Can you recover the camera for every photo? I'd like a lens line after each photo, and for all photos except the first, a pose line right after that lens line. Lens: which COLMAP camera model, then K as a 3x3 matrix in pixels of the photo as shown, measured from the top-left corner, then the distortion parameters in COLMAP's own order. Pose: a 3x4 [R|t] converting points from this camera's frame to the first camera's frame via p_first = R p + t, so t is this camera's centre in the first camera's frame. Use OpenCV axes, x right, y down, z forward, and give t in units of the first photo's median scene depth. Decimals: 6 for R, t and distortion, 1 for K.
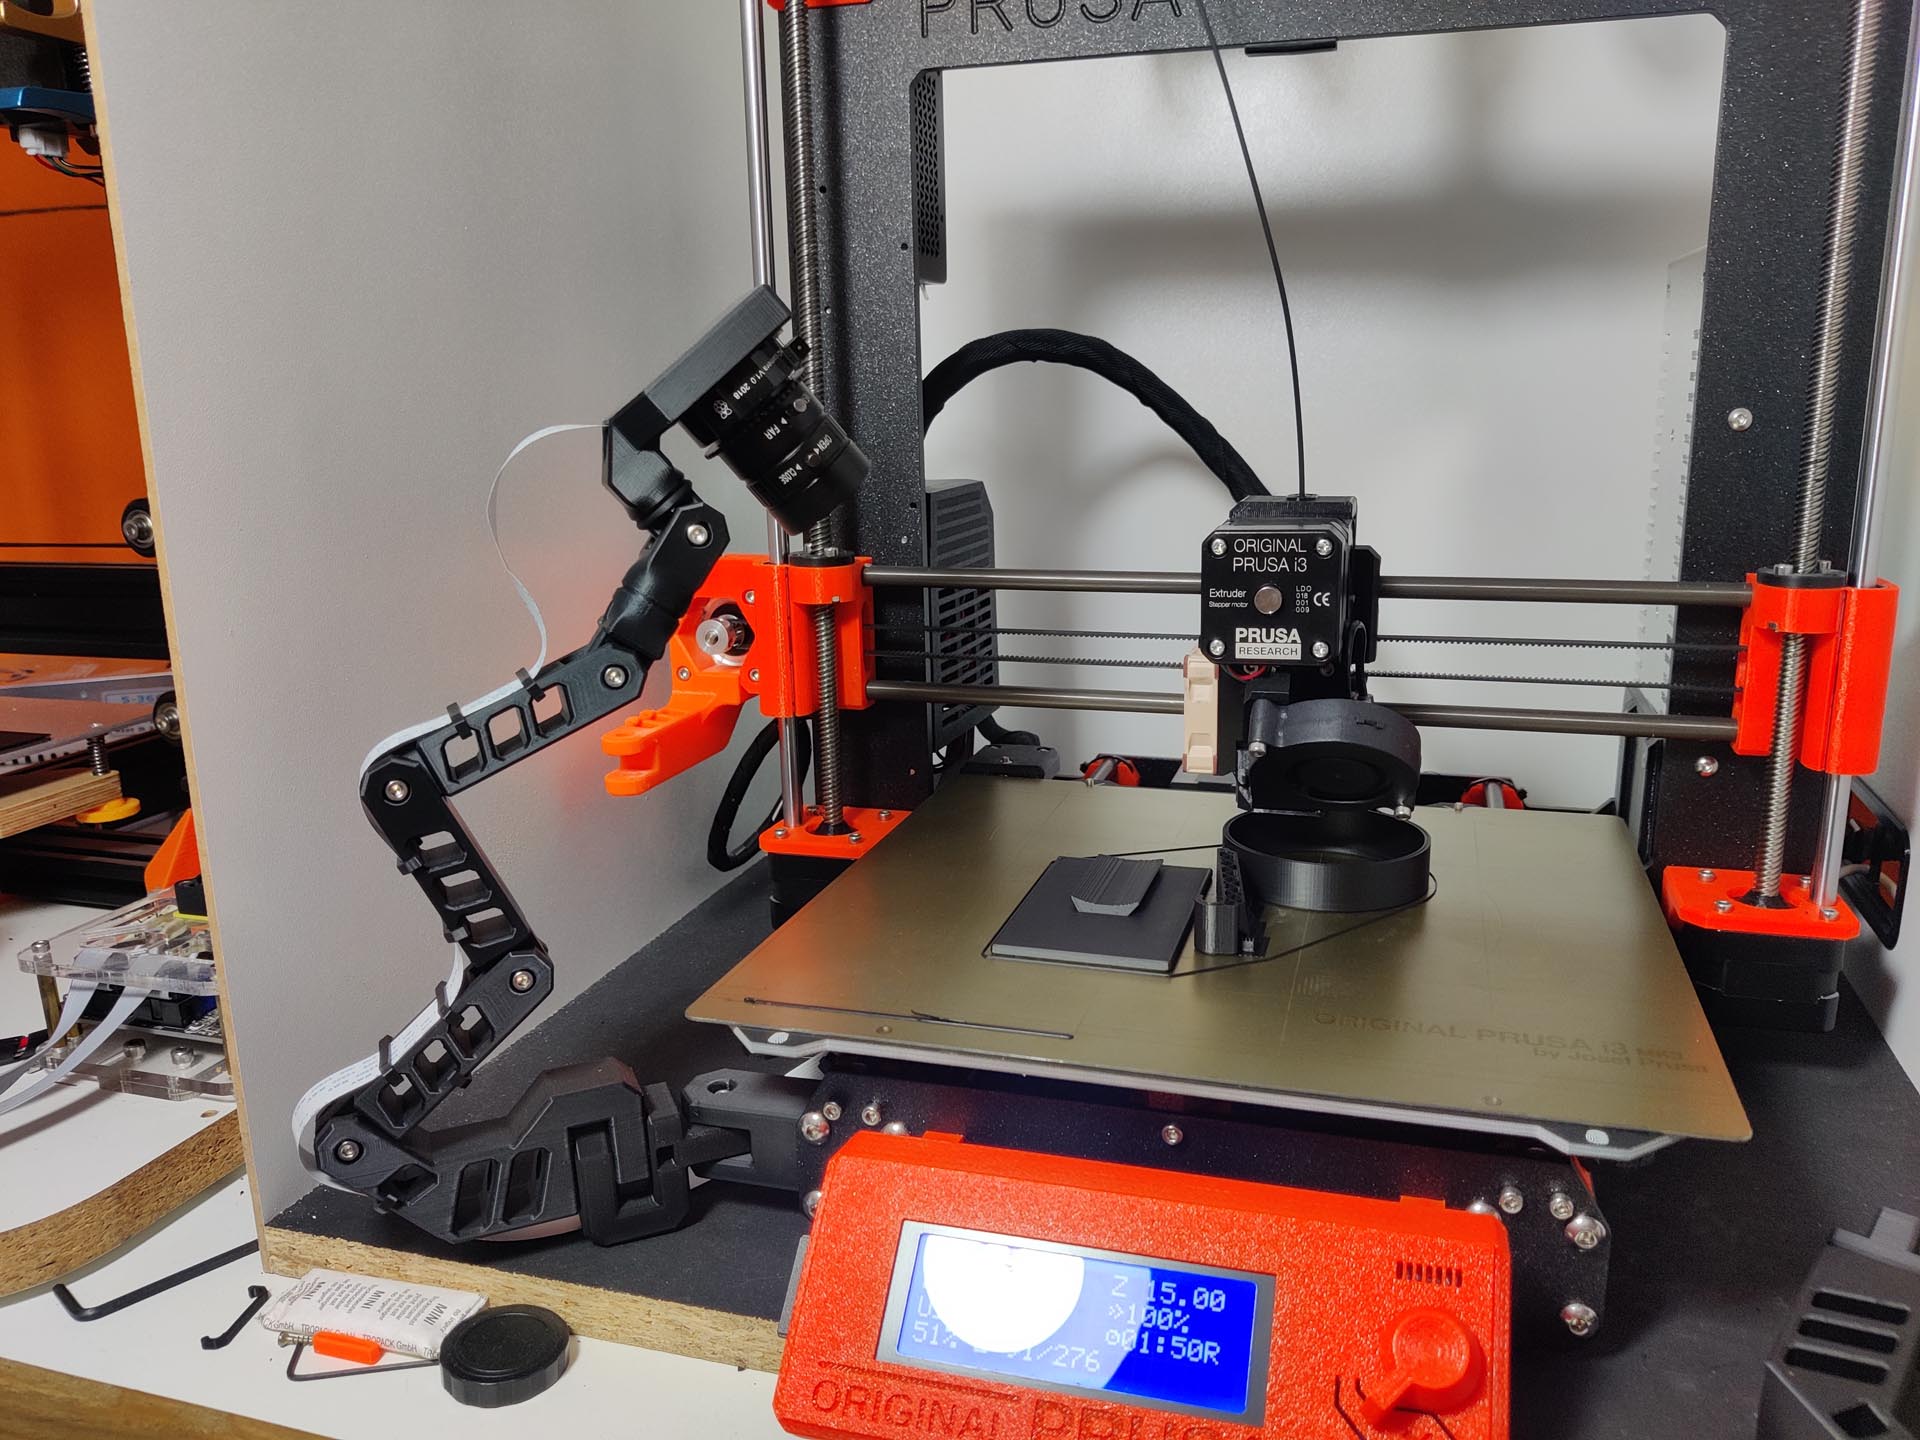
lens RADIAL K [[1474.8, 0, 981.6], [0, 1474.8, 713.3], [0, 0, 1]] dist [0.008115, -0.010311]
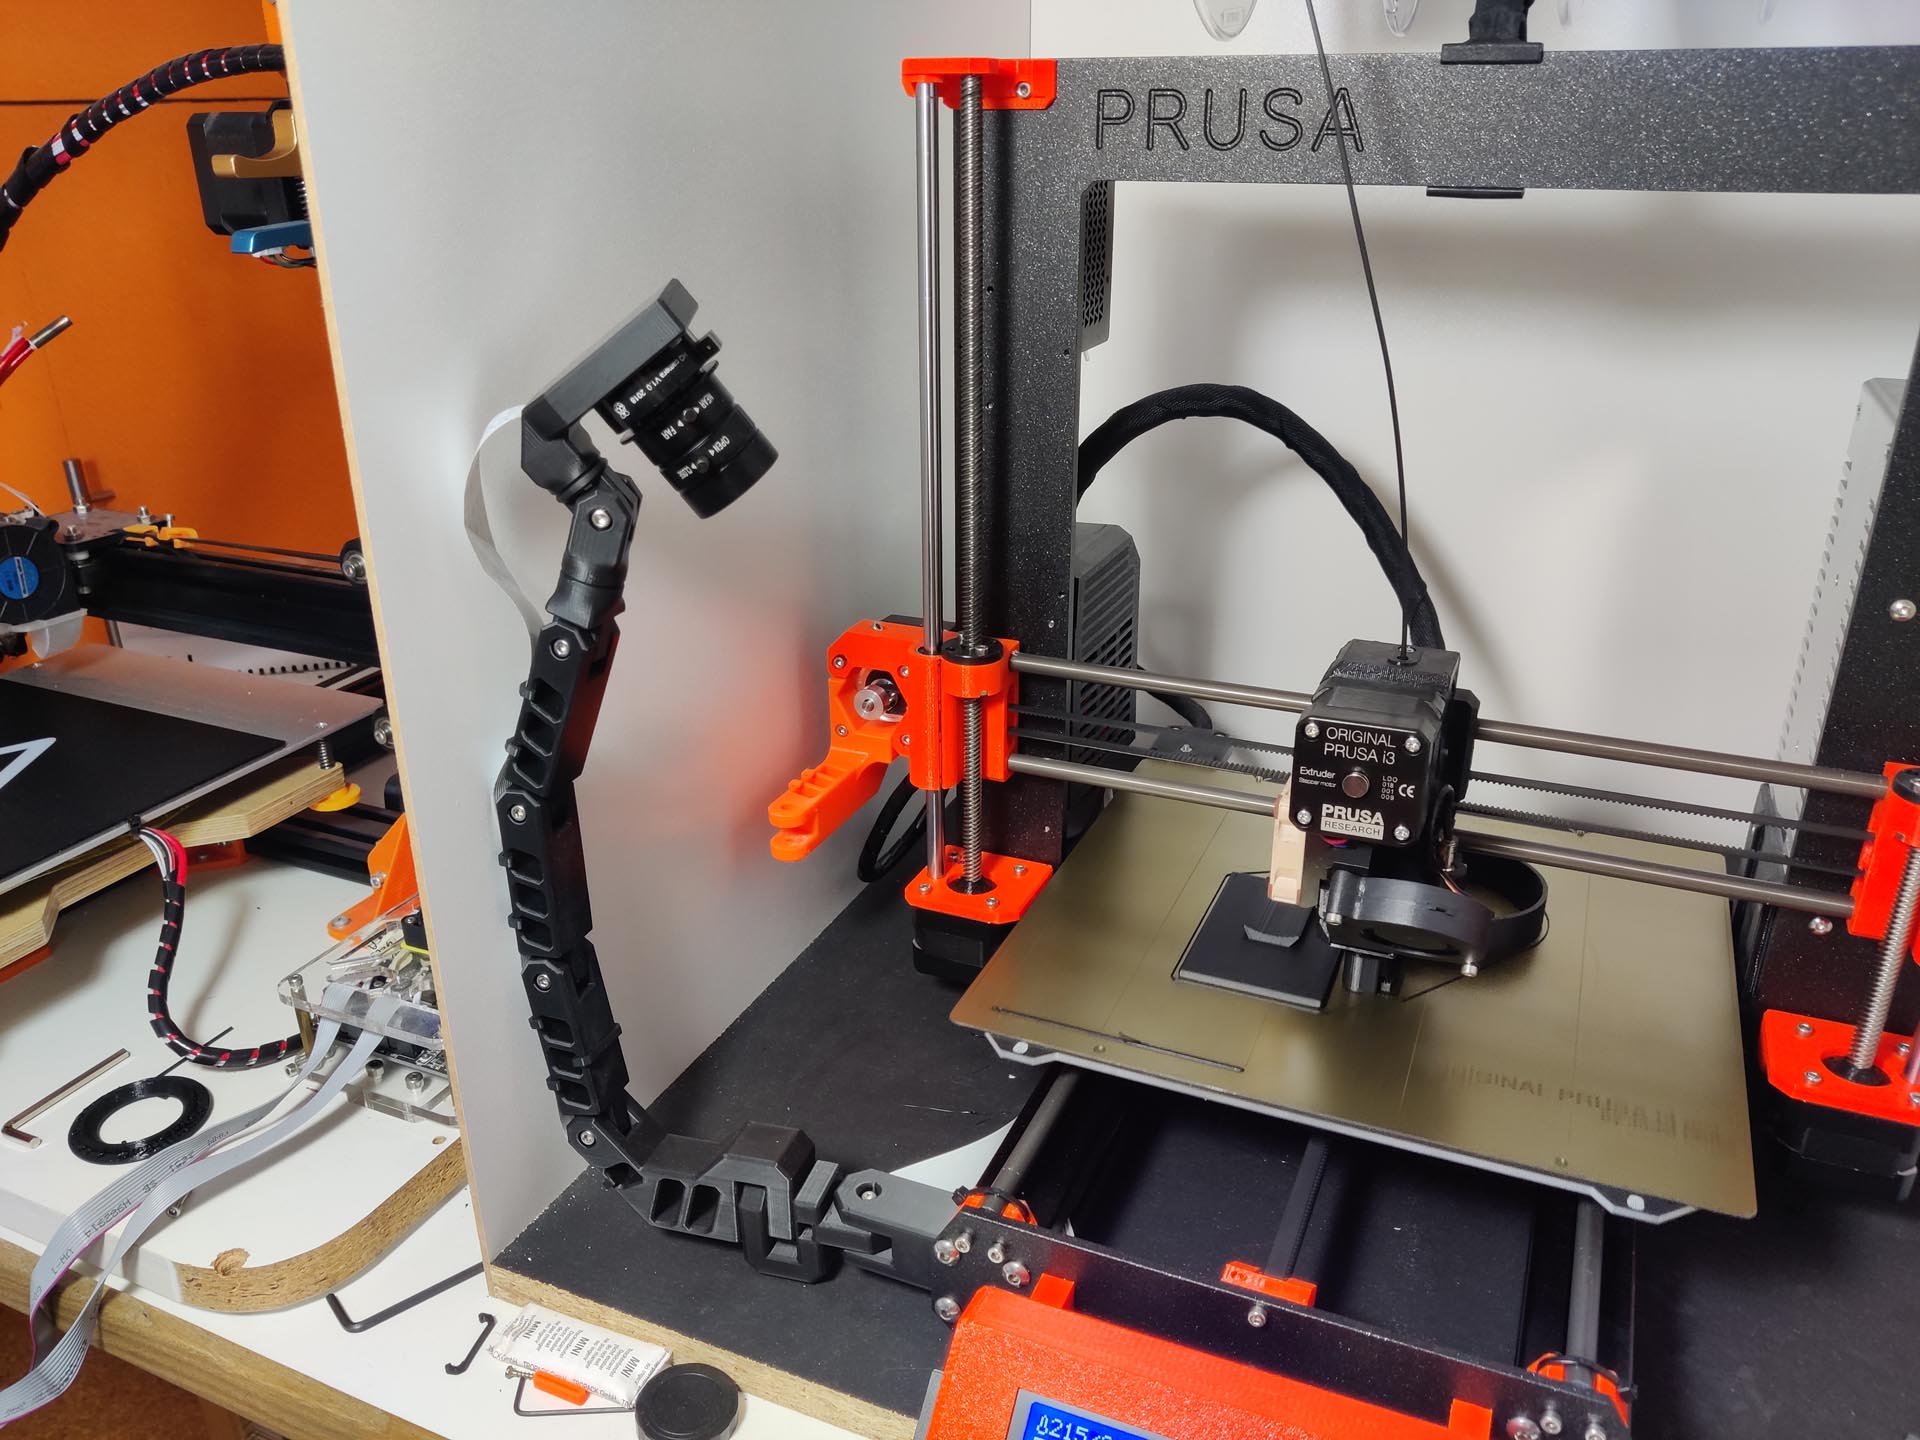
lens RADIAL K [[1474.8, 0, 955.8], [0, 1474.8, 731.6], [0, 0, 1]] dist [0.008115, -0.010311]
pose [[0.992897, 0.059992, -0.102742, -0.009676], [-0.040864, 0.982989, 0.179061, -0.276074], [0.111737, -0.173591, 0.978459, -0.053790]]
